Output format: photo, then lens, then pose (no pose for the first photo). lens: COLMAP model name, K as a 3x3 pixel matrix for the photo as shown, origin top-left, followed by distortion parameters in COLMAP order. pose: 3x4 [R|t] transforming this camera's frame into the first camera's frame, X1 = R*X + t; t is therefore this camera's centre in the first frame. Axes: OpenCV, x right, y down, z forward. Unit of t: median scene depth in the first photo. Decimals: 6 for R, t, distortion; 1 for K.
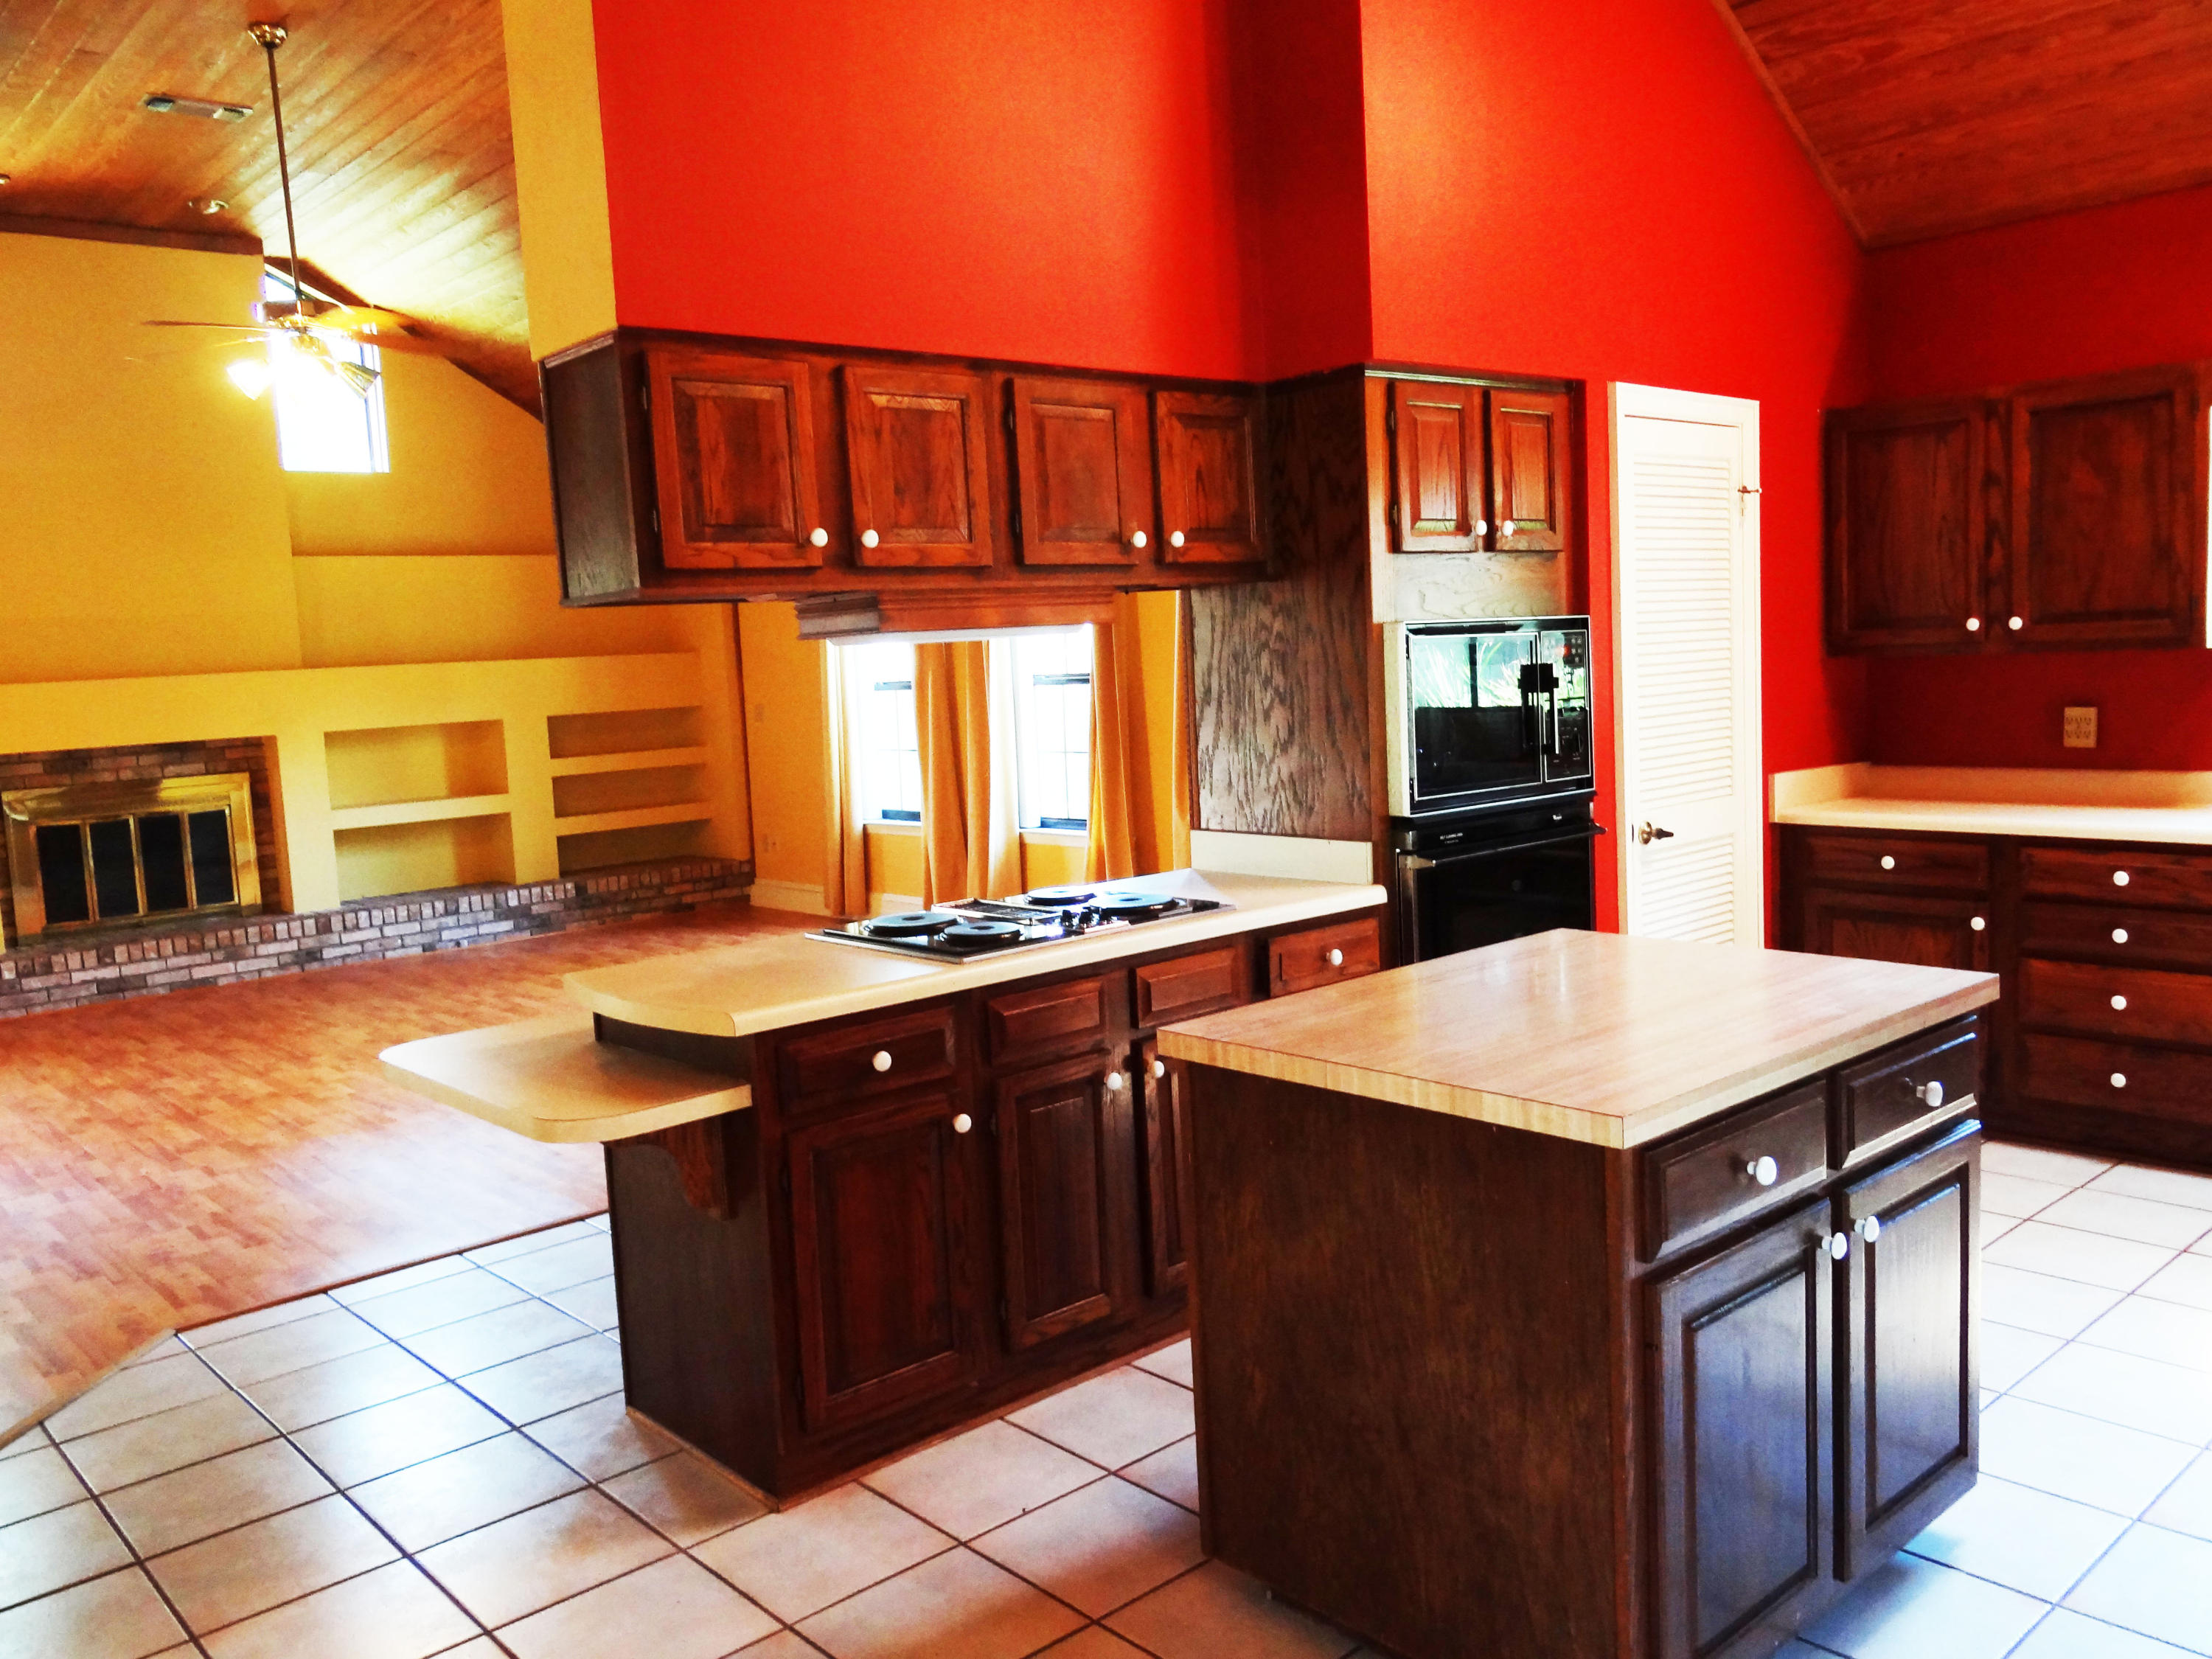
lens RADIAL K [[1735.2, 0, 1106.0], [0, 1735.2, 829.5], [0, 0, 1]] dist [-0.005588, 0.000907]
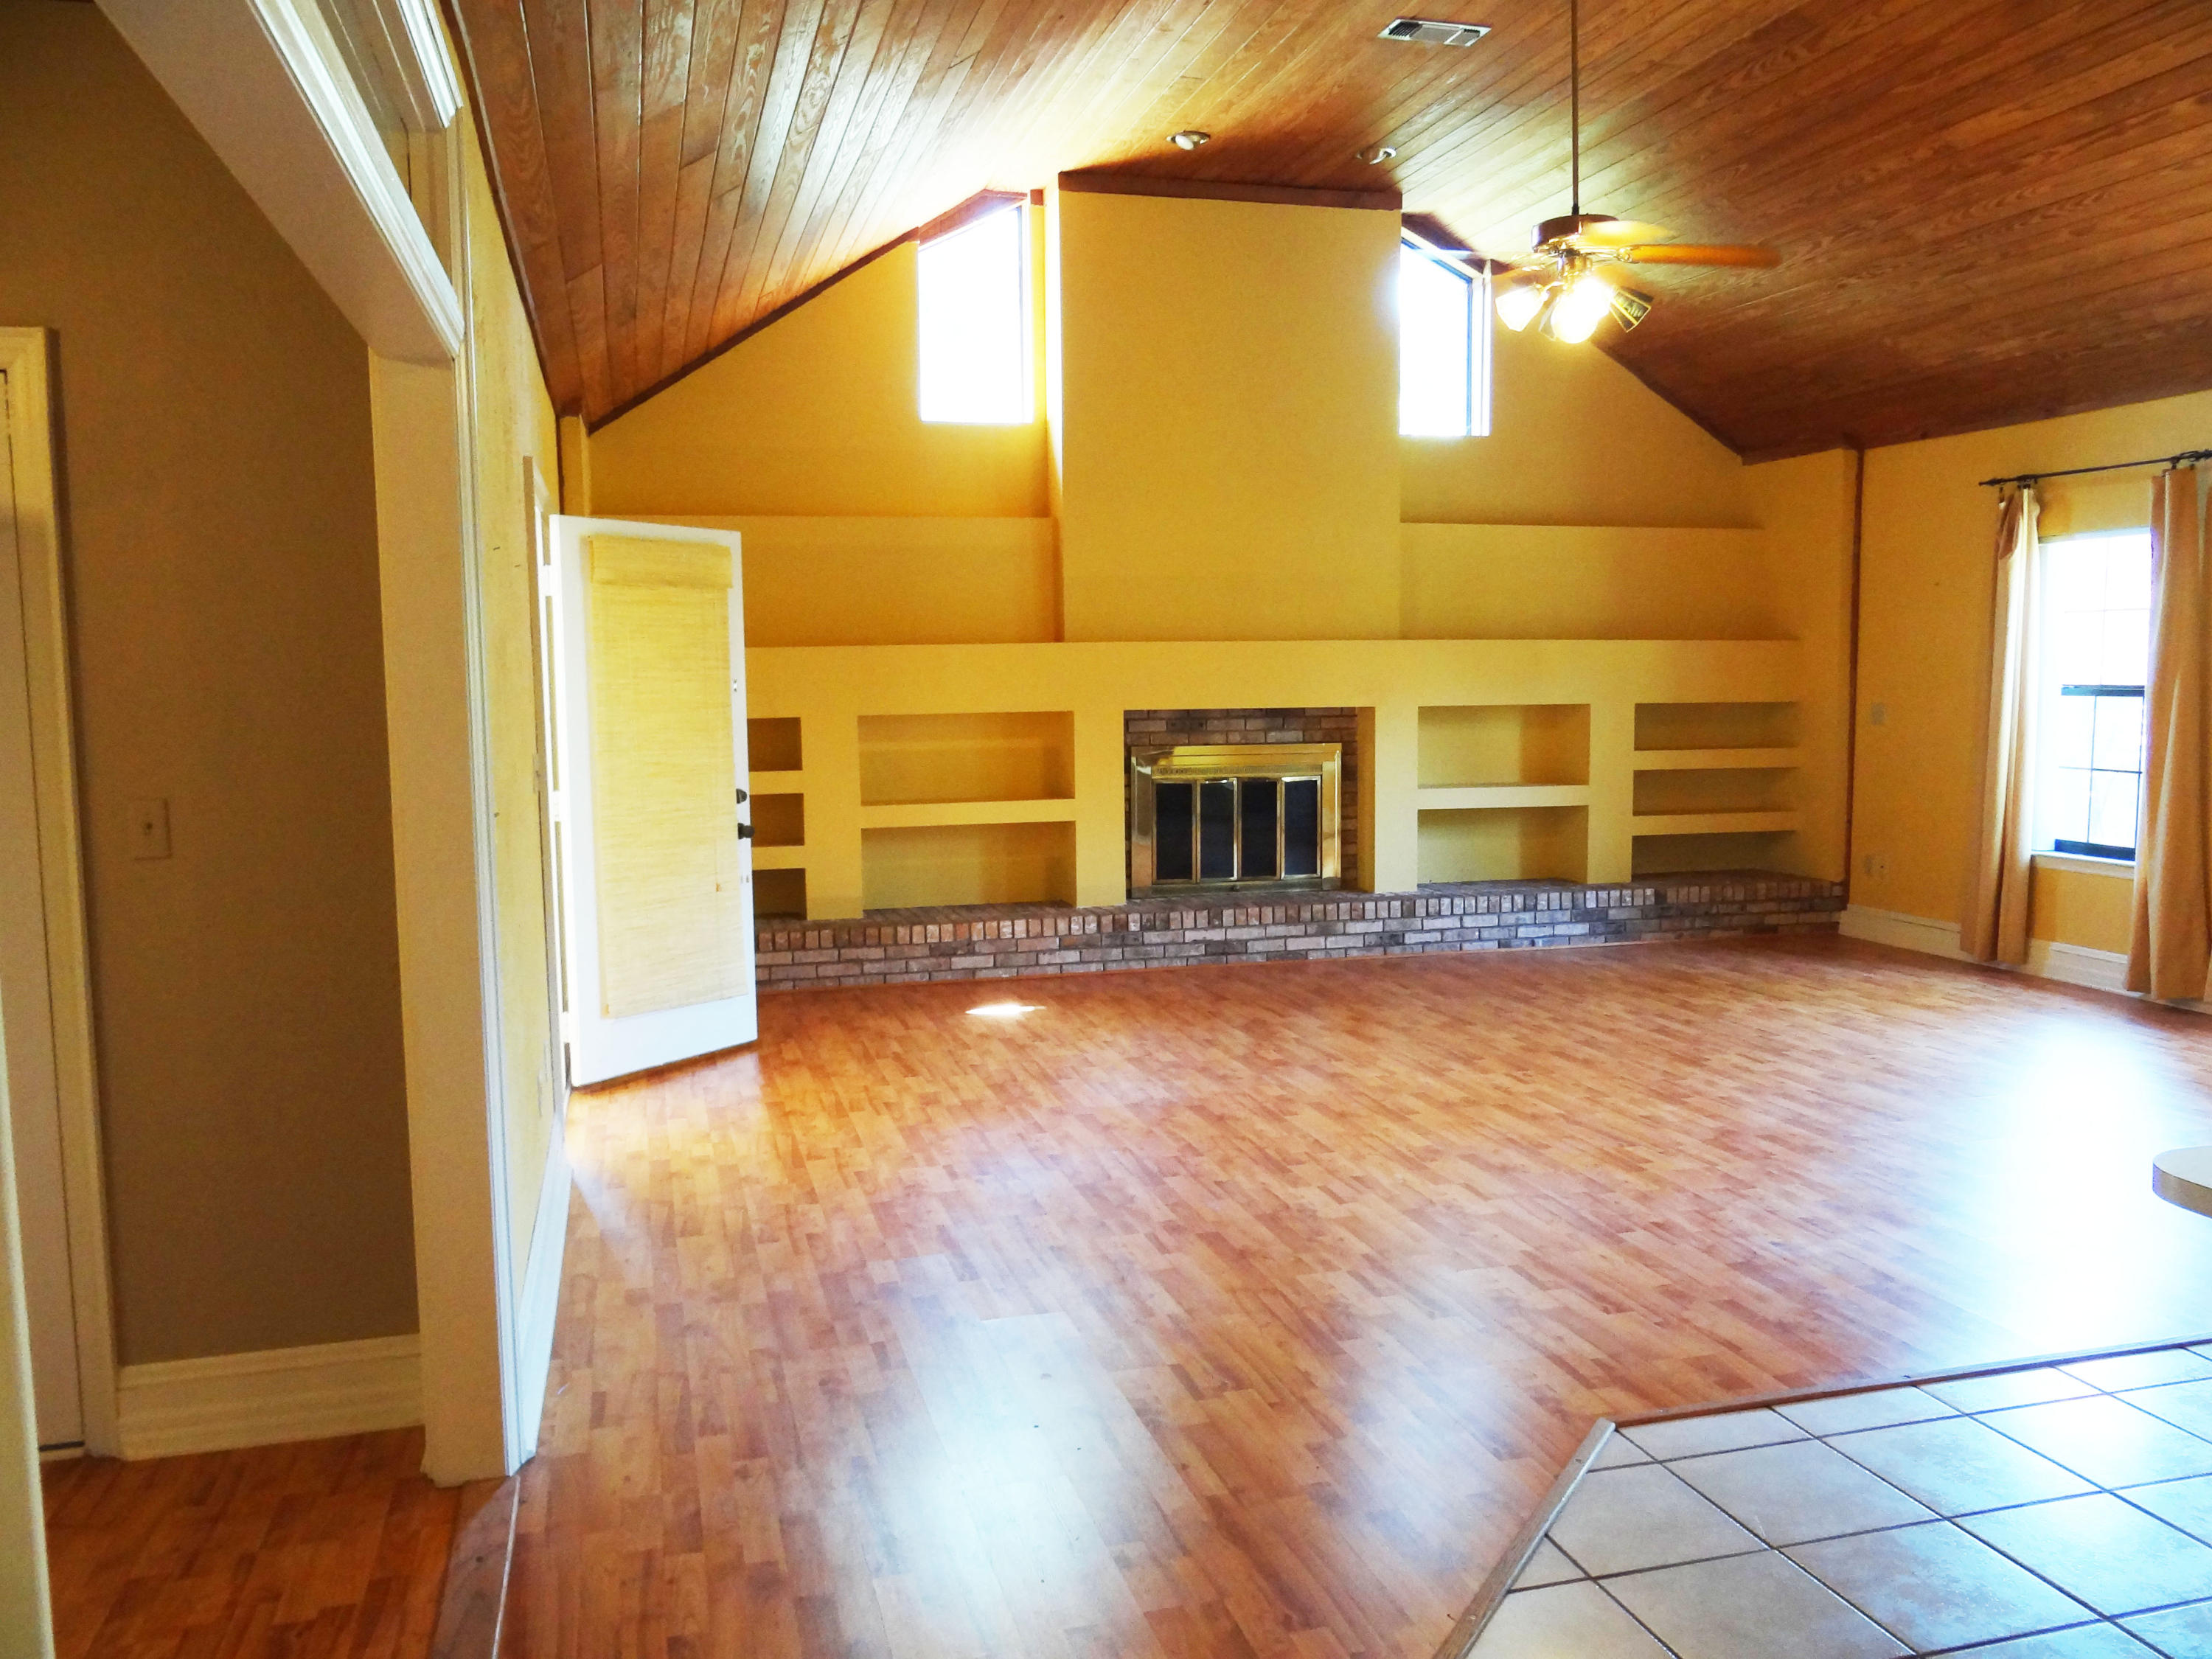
lens RADIAL K [[1732.6, 0, 1106.0], [0, 1732.6, 829.5], [0, 0, 1]] dist [-0.007688, 0.003226]
pose [[0.893346, 0.087334, -0.440801, -0.204891], [-0.087360, 0.995970, 0.020279, 0.007943], [0.440796, 0.020392, 0.897376, 0.079908]]
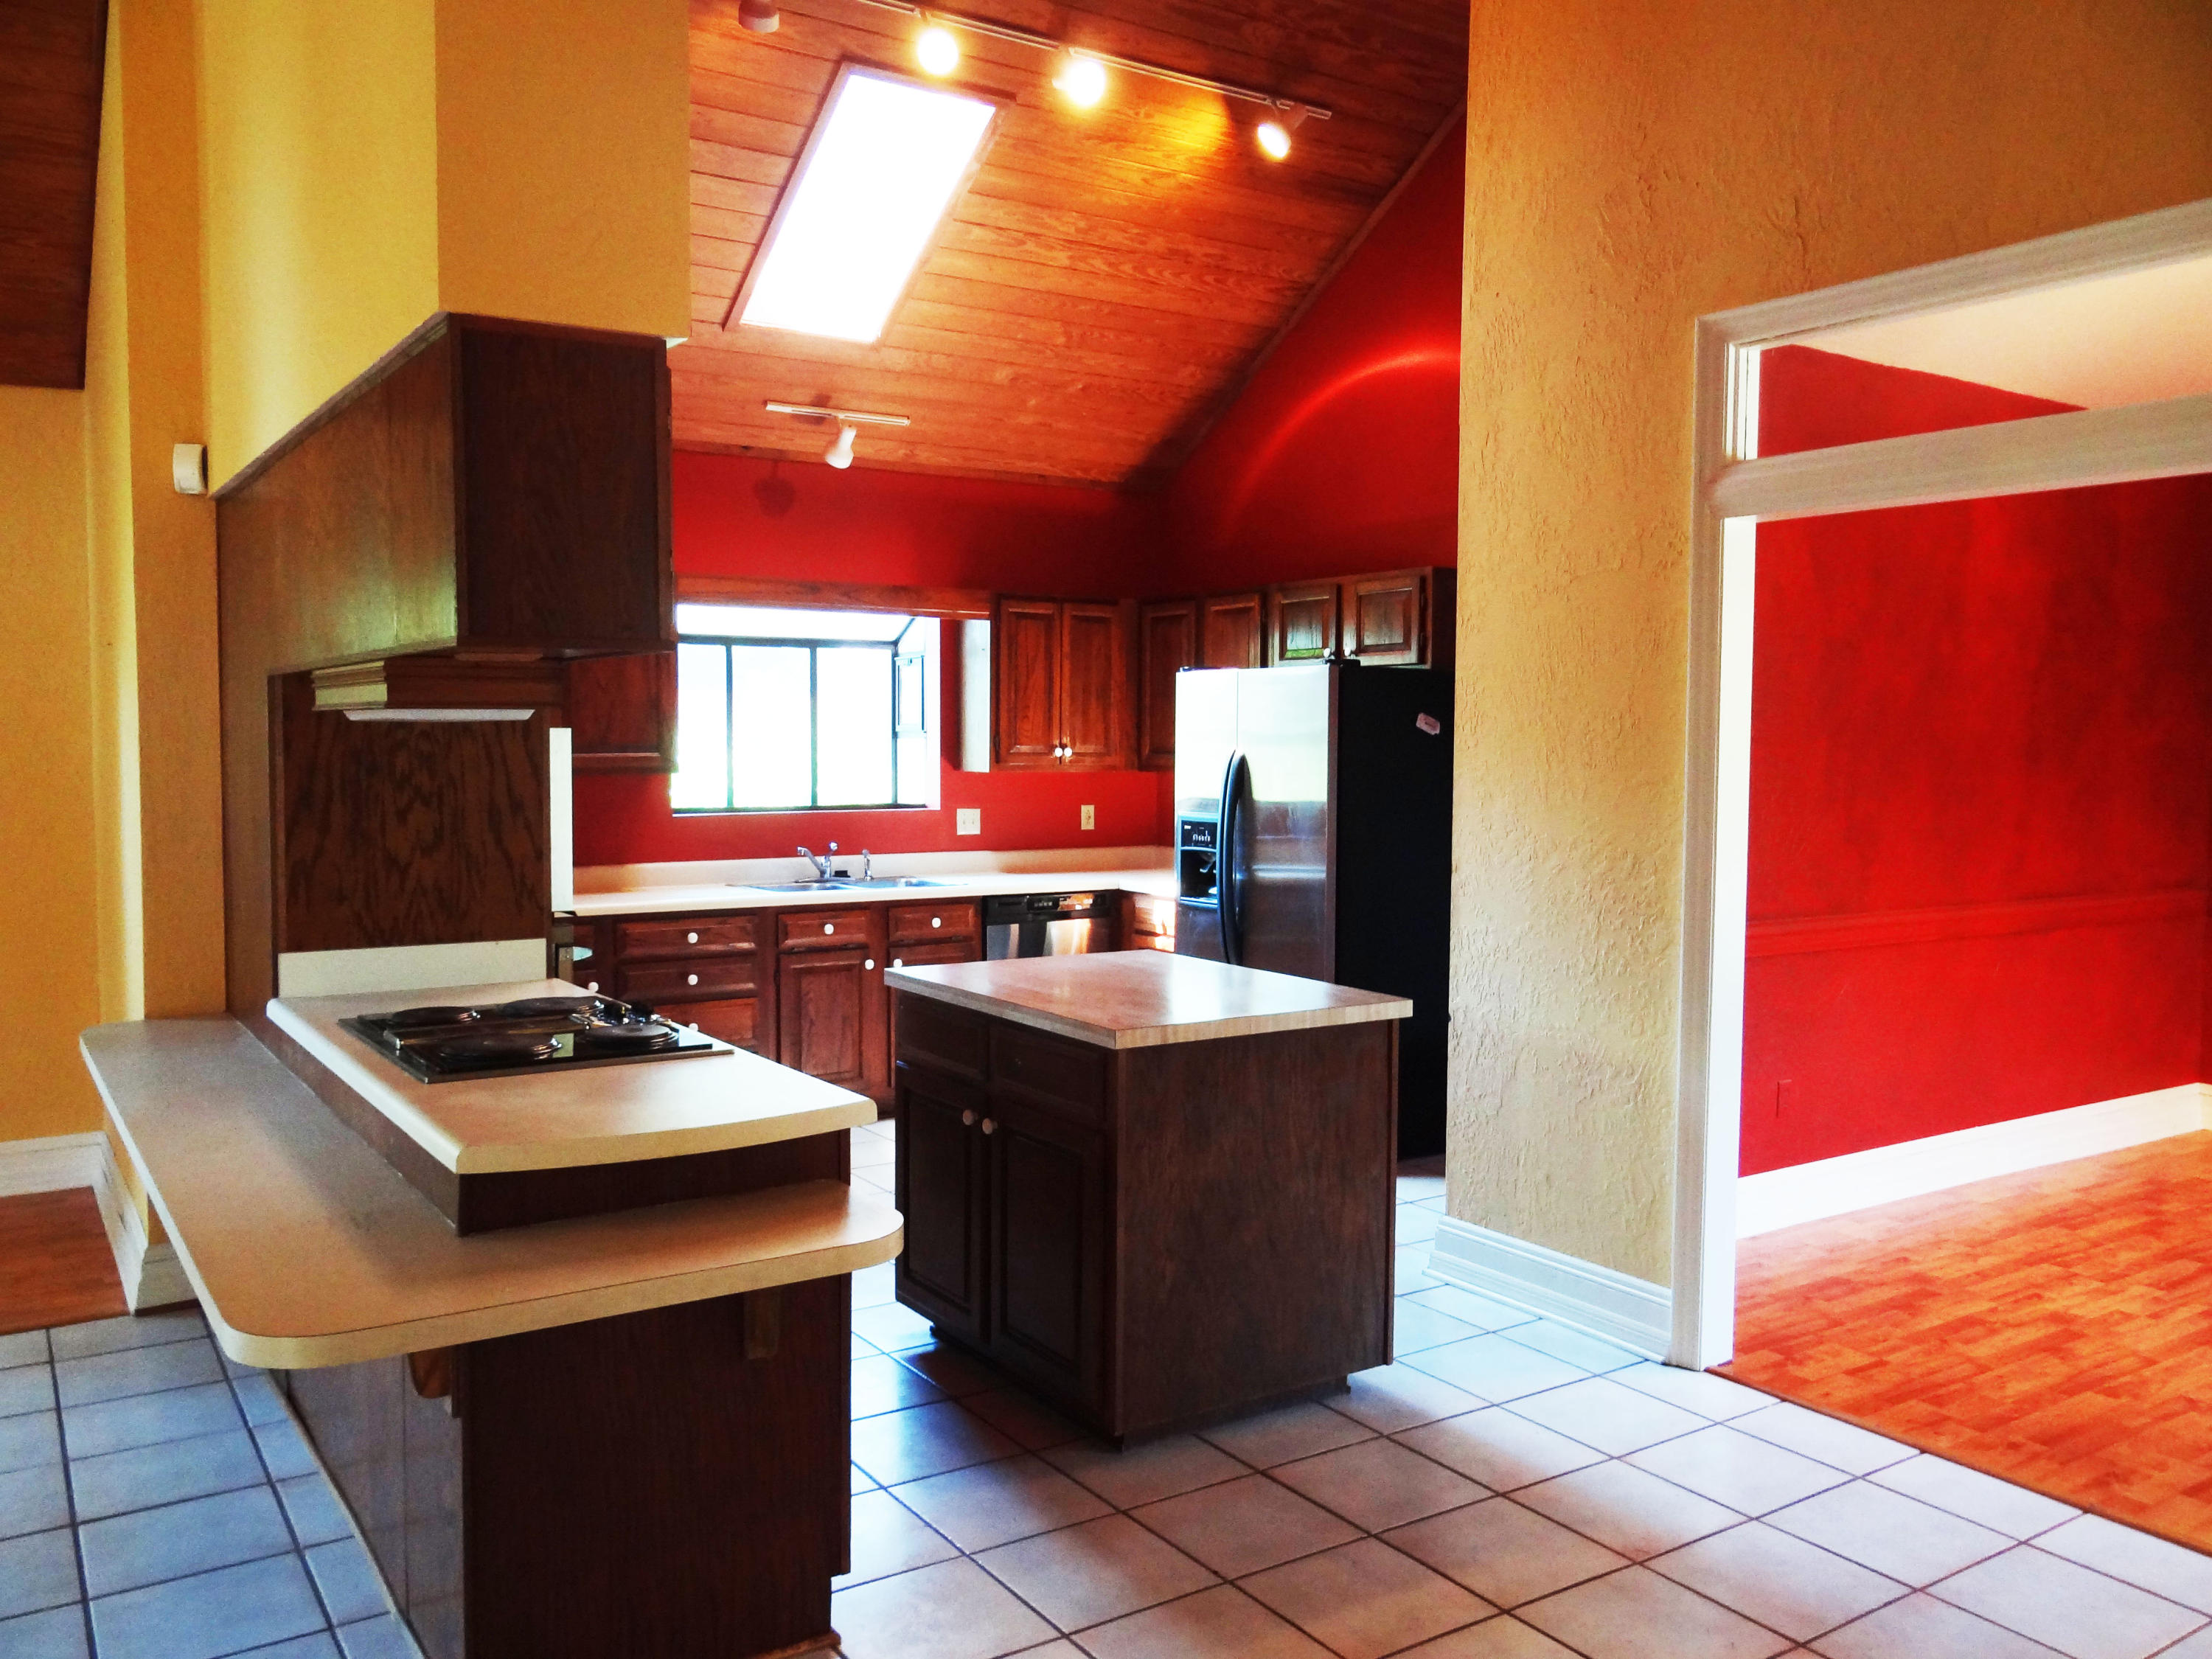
lens RADIAL K [[1732.6, 0, 1106.0], [0, 1732.6, 829.5], [0, 0, 1]] dist [-0.007688, 0.003226]
pose [[0.145840, -0.004266, 0.989299, -0.397464], [0.092619, 0.995658, -0.009361, -0.007931], [-0.984963, 0.092993, 0.145602, 0.250402]]
